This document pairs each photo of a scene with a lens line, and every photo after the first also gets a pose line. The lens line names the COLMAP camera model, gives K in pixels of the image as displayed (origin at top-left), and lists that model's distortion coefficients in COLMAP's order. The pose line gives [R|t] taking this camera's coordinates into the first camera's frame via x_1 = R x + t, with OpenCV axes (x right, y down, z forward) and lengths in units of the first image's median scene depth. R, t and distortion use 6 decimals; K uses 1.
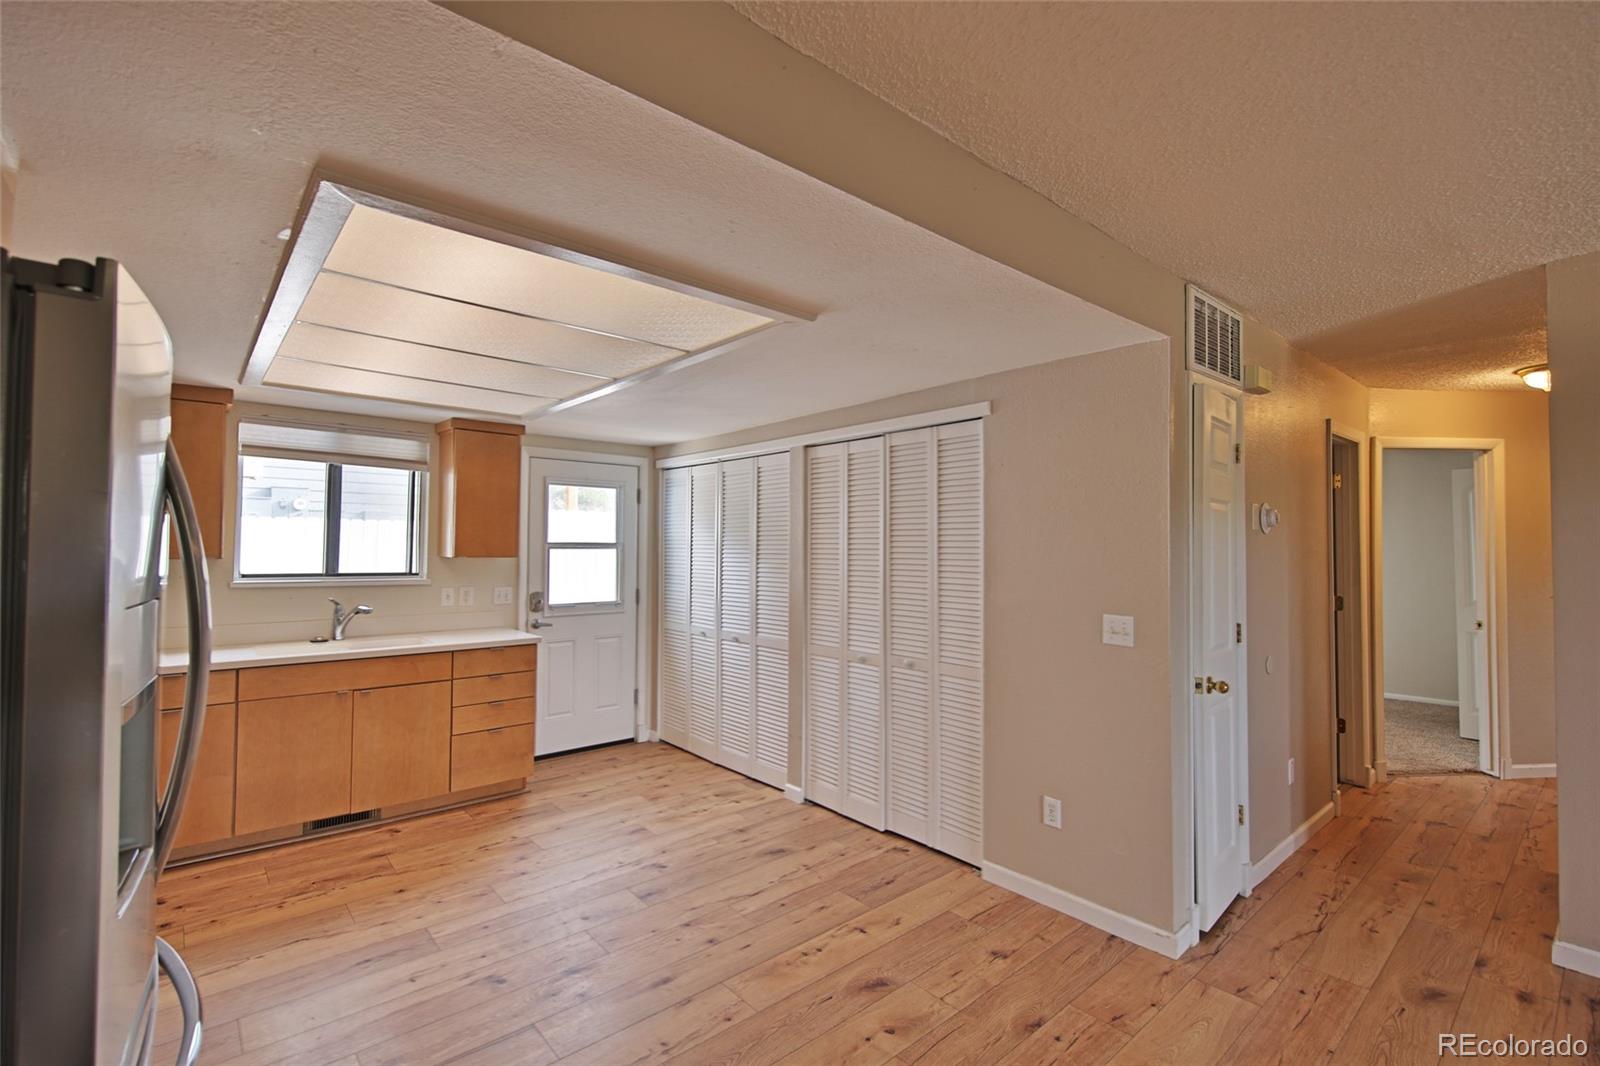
lens RADIAL K [[717.8, 0, 803.0], [0, 717.8, 533.5], [0, 0, 1]] dist [0.010829, -0.000766]
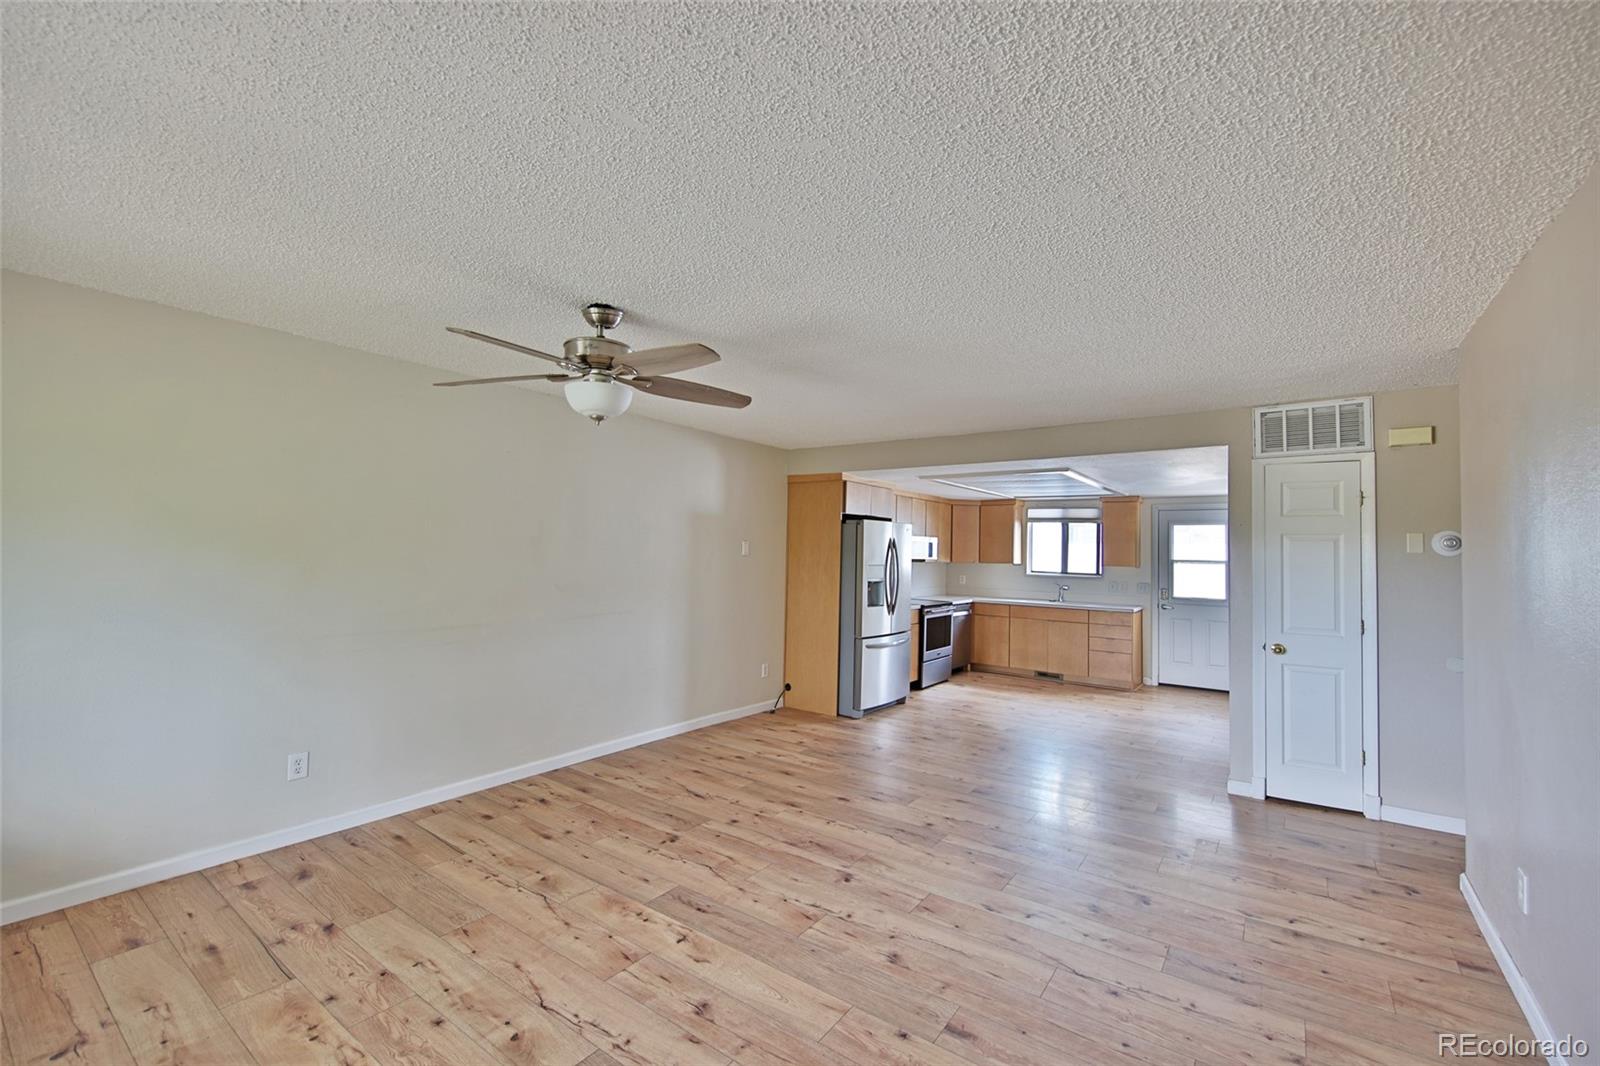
lens RADIAL K [[668.4, 0, 802.1], [0, 668.4, 533.3], [0, 0, 1]] dist [0.013112, -0.005339]
pose [[0.223386, -0.029121, -0.974295, 1.339653], [0.001086, 0.999560, -0.029627, -0.004750], [0.974729, 0.005560, 0.223319, -0.282172]]
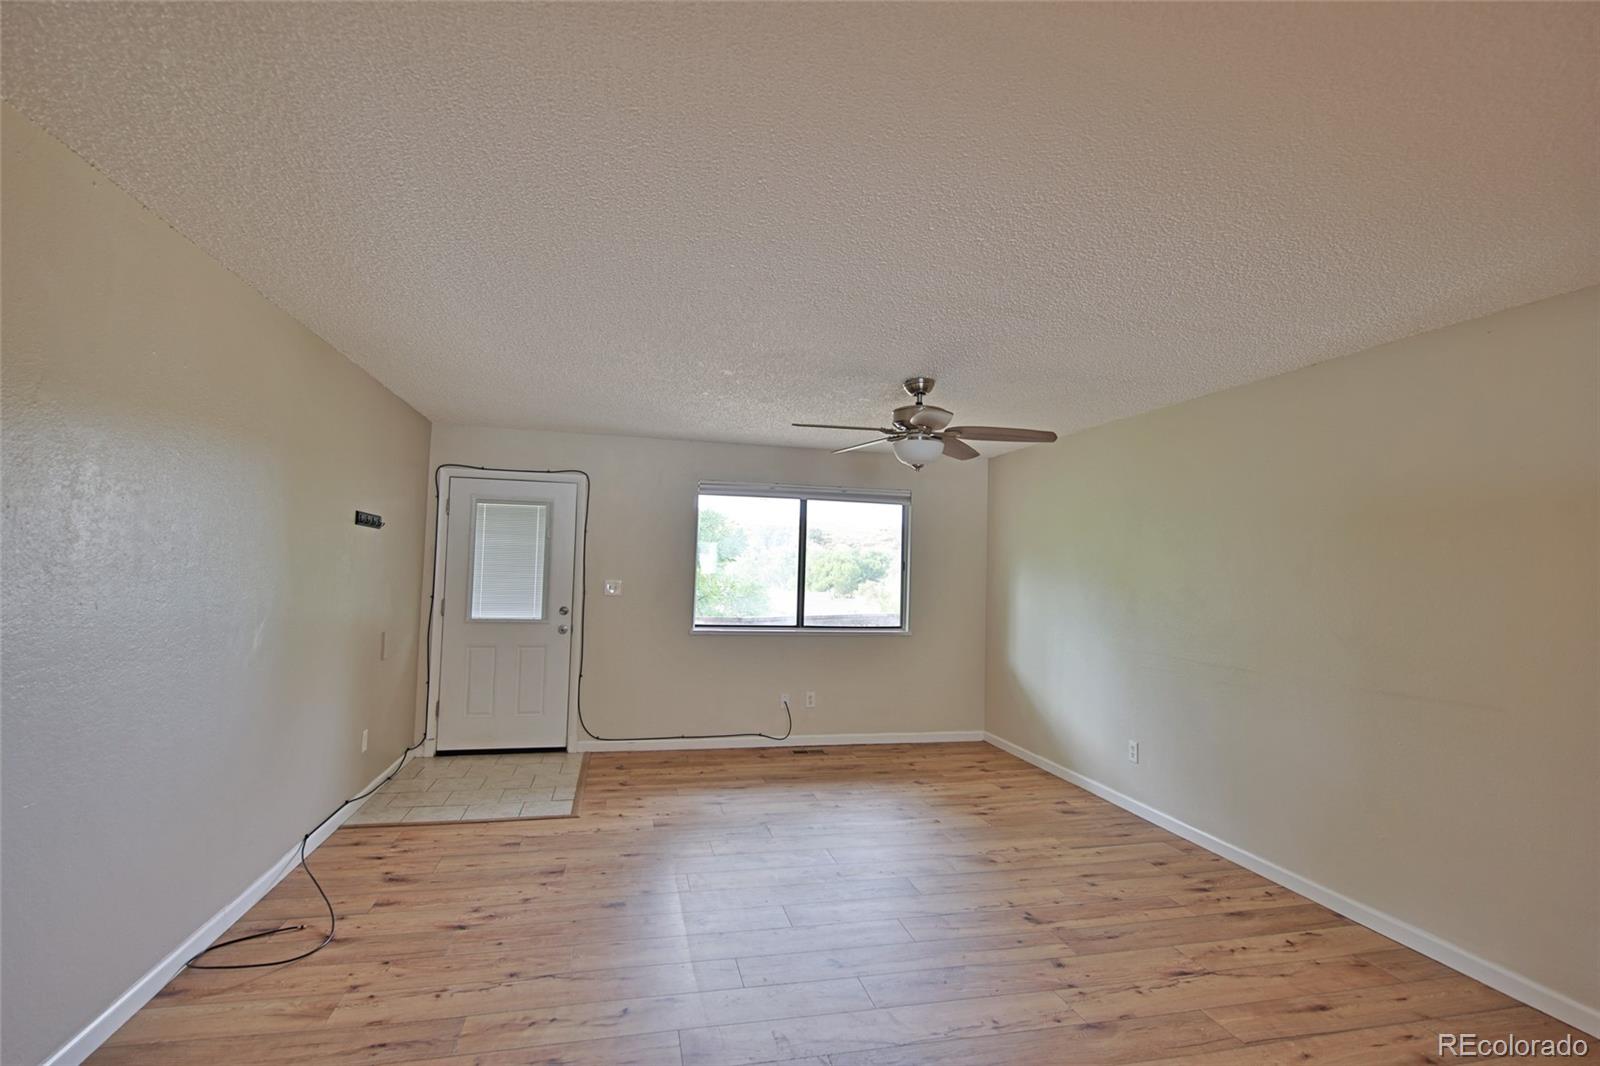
lens RADIAL K [[758.9, 0, 802.7], [0, 758.9, 527.3], [0, 0, 1]] dist [0.012113, -0.001236]
pose [[-0.884179, -0.003086, 0.467138, 0.198759], [-0.041642, 0.996518, -0.072235, 0.016676], [-0.465289, -0.083321, -0.881229, 0.691995]]
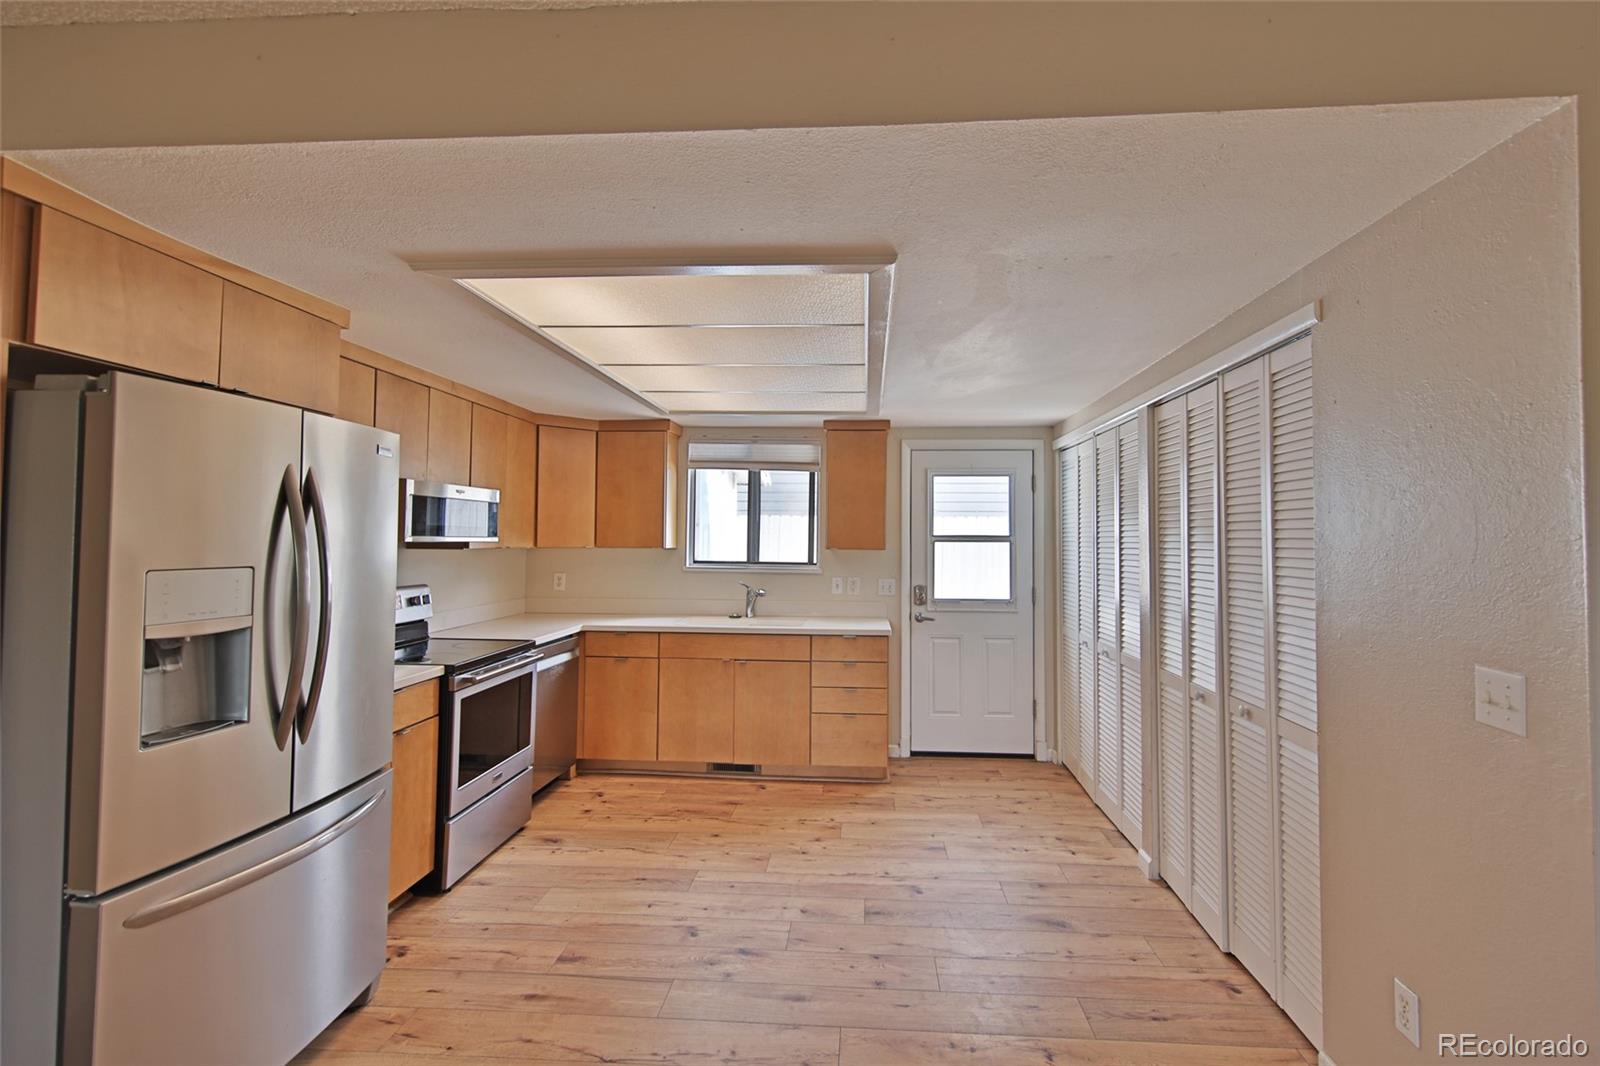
lens RADIAL K [[760.0, 0, 815.9], [0, 760.0, 517.7], [0, 0, 1]] dist [0.012022, -0.003625]
pose [[0.707751, -0.021285, -0.706142, 0.357557], [0.011815, 0.999763, -0.018294, 0.007628], [0.706363, 0.004605, 0.707834, 0.203523]]
